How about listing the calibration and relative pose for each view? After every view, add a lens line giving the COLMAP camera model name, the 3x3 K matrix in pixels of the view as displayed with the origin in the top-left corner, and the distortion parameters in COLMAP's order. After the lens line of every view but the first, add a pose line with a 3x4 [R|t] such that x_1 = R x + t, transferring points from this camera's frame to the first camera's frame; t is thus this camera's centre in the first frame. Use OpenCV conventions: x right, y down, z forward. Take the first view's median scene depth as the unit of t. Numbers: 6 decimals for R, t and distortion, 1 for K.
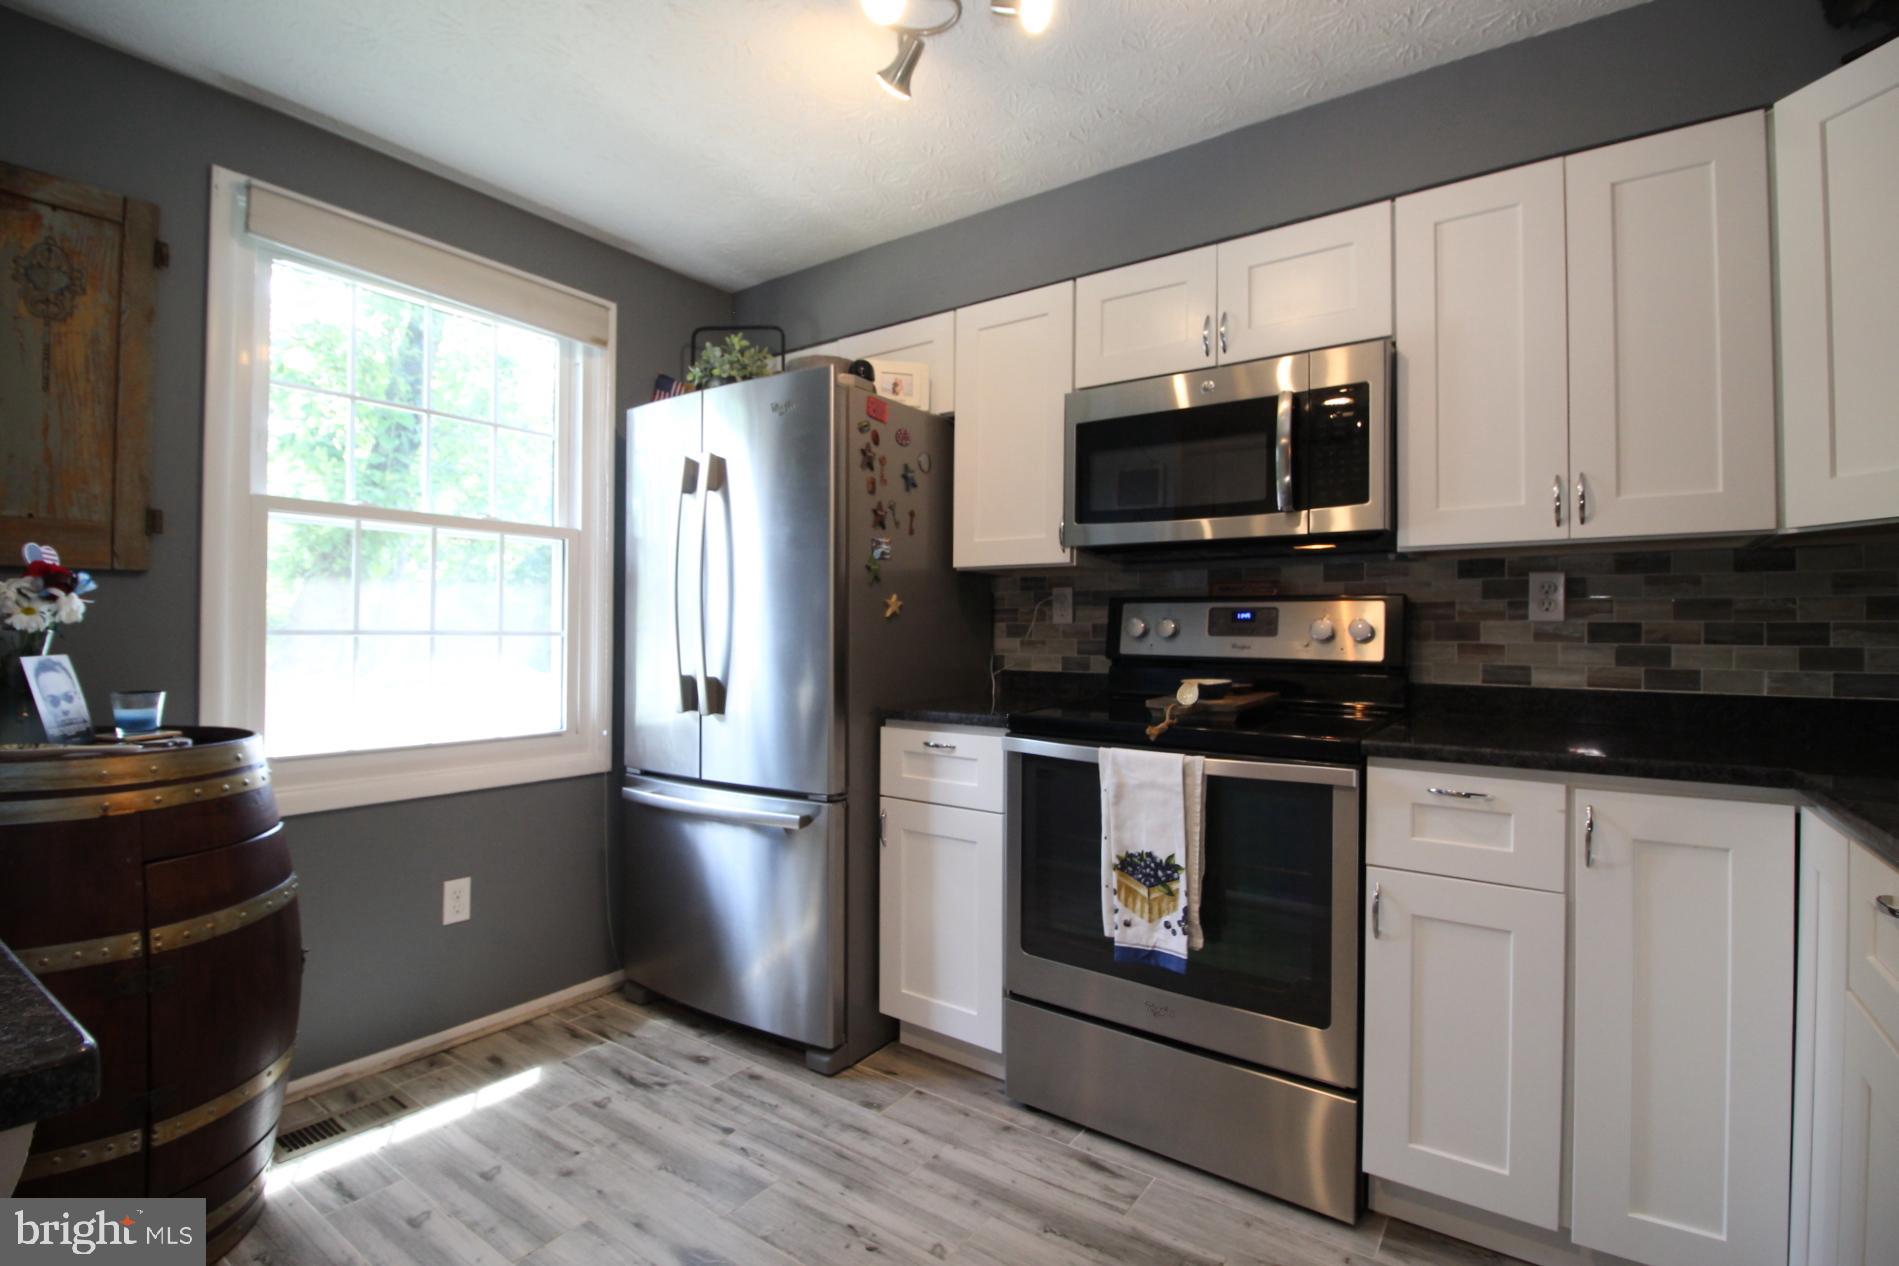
lens RADIAL K [[891.9, 0, 916.6], [0, 891.9, 626.1], [0, 0, 1]] dist [-0.002012, -0.015115]
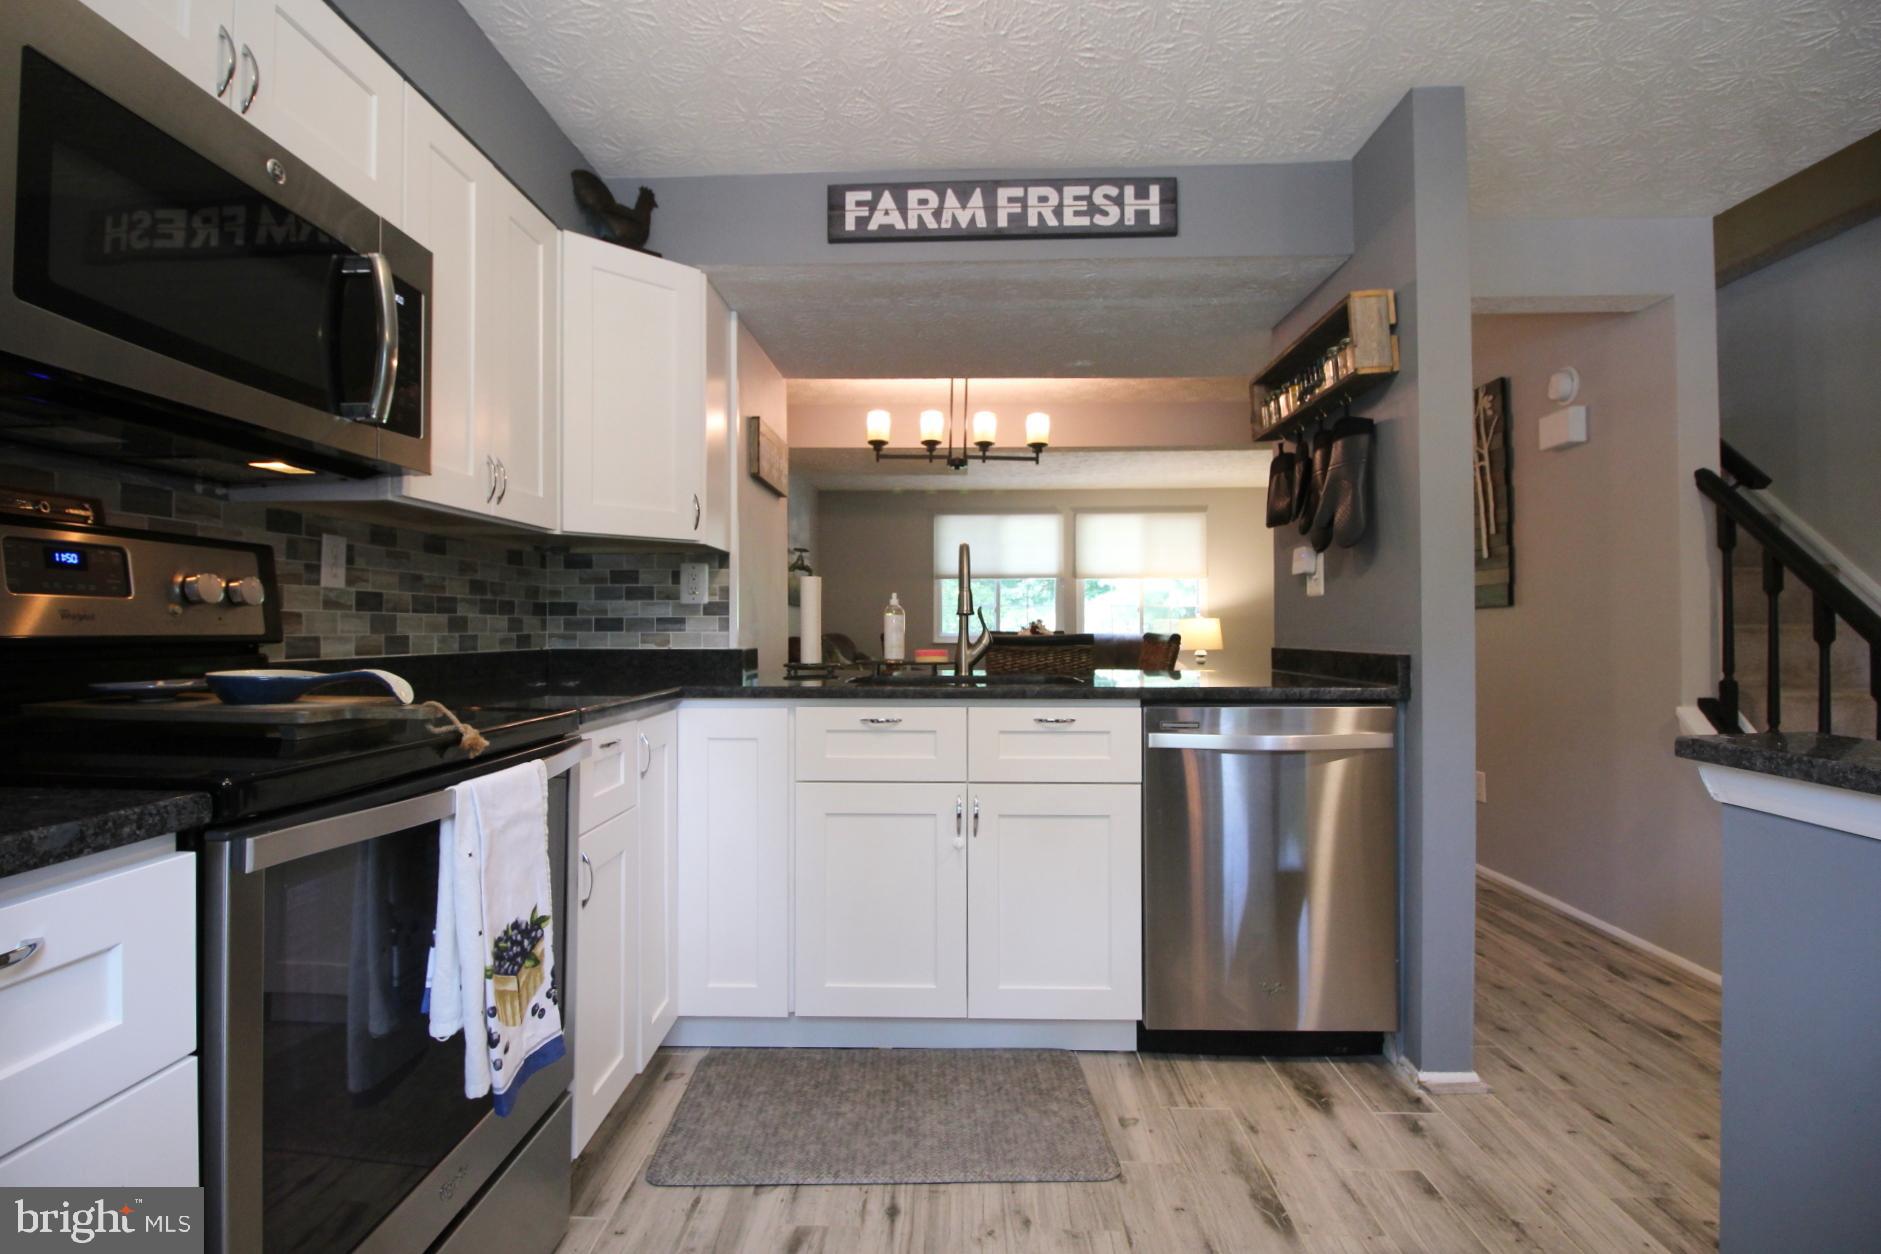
lens RADIAL K [[871.3, 0, 930.8], [0, 871.3, 618.3], [0, 0, 1]] dist [-0.001814, -0.012379]
pose [[-0.564218, 0.001056, 0.825625, -0.394754], [-0.009580, 0.999923, -0.007826, 0.027289], [-0.825570, -0.012325, -0.564164, 0.982429]]
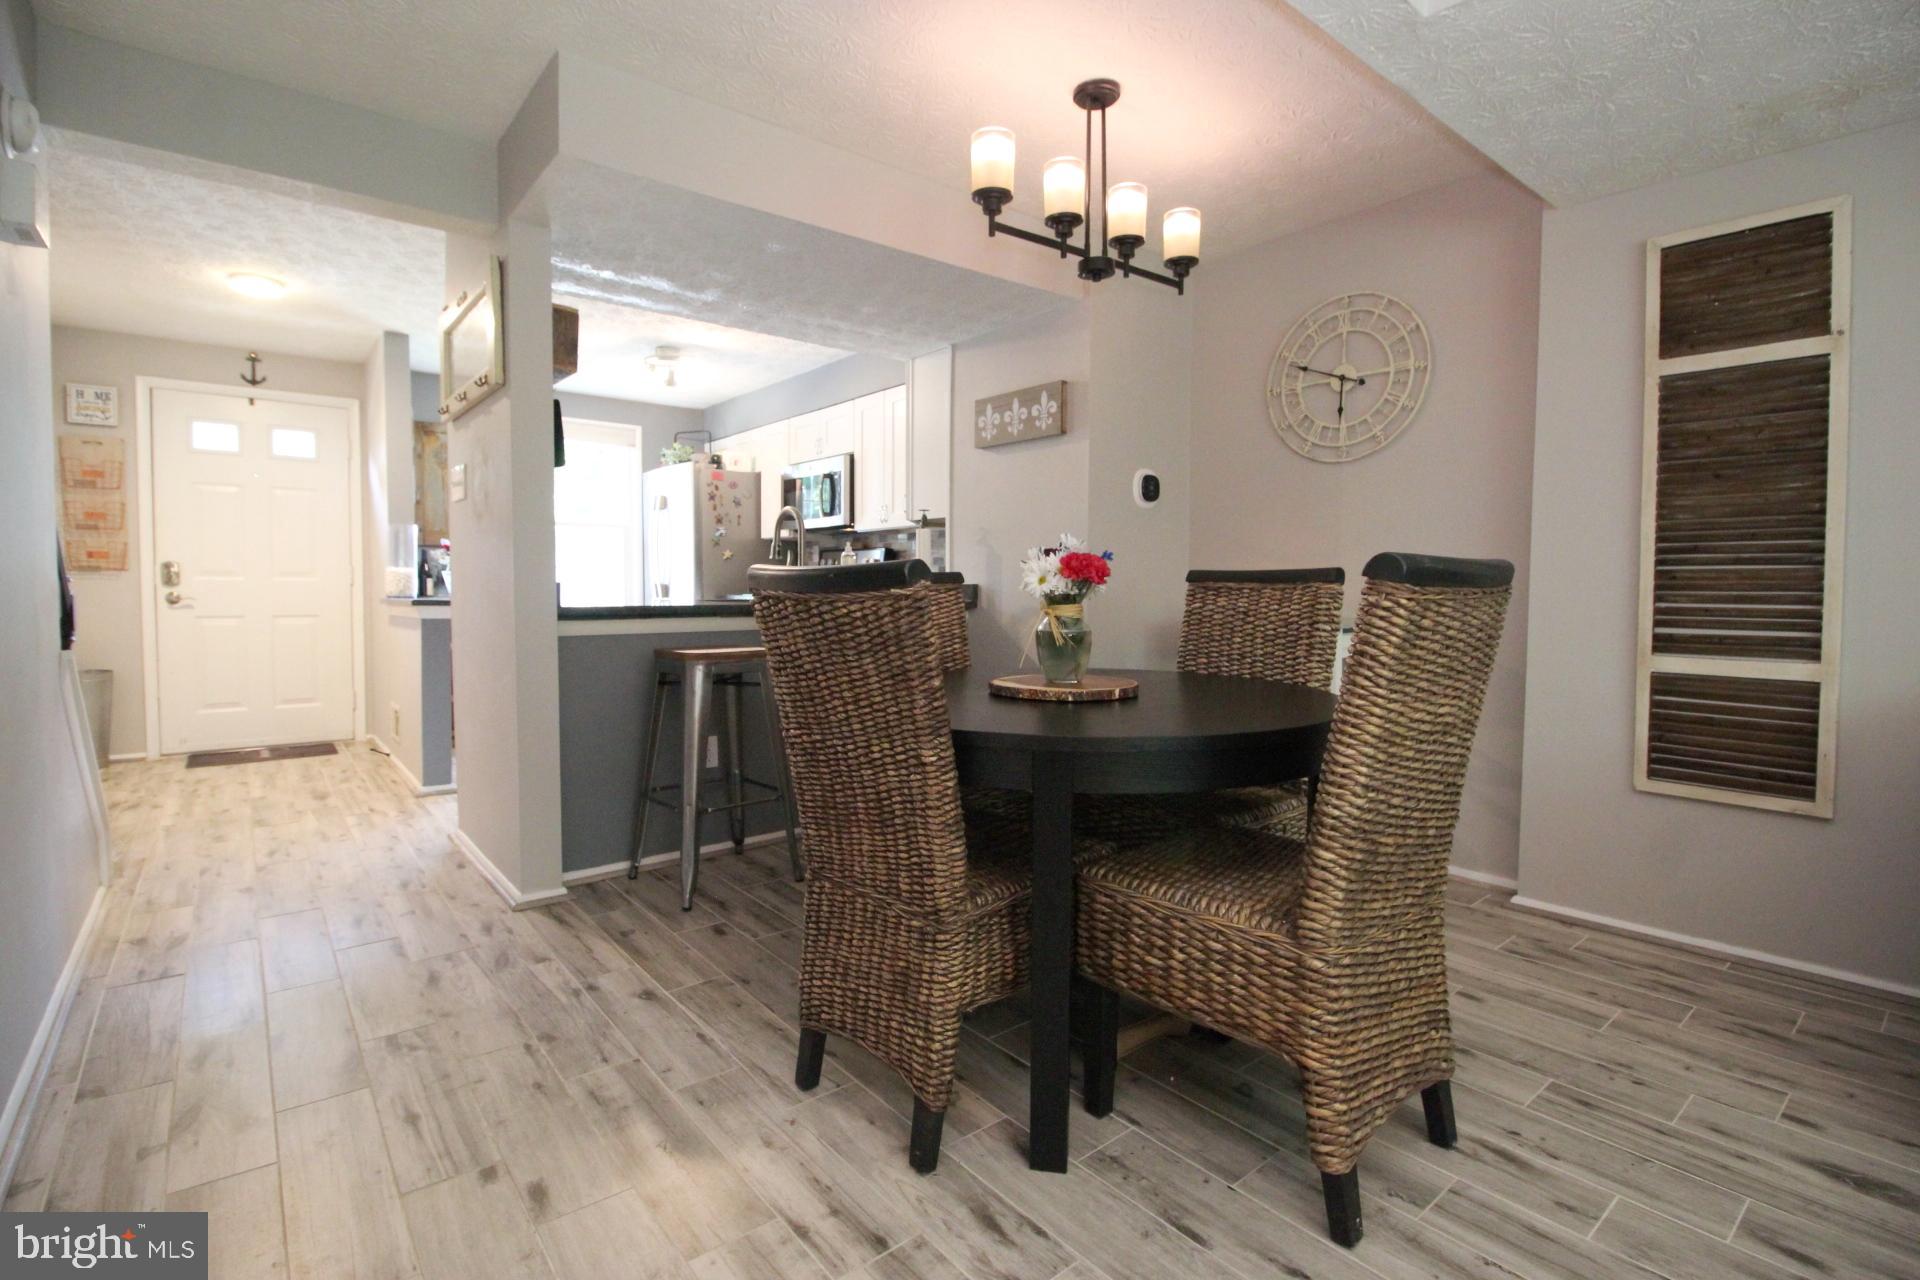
lens RADIAL K [[878.8, 0, 933.9], [0, 878.8, 631.6], [0, 0, 1]] dist [-0.001832, -0.010112]
pose [[0.966353, 0.009618, -0.257041, 1.402737], [0.006364, 0.998101, 0.061274, 0.054962], [0.257142, -0.060848, 0.964456, -1.484949]]
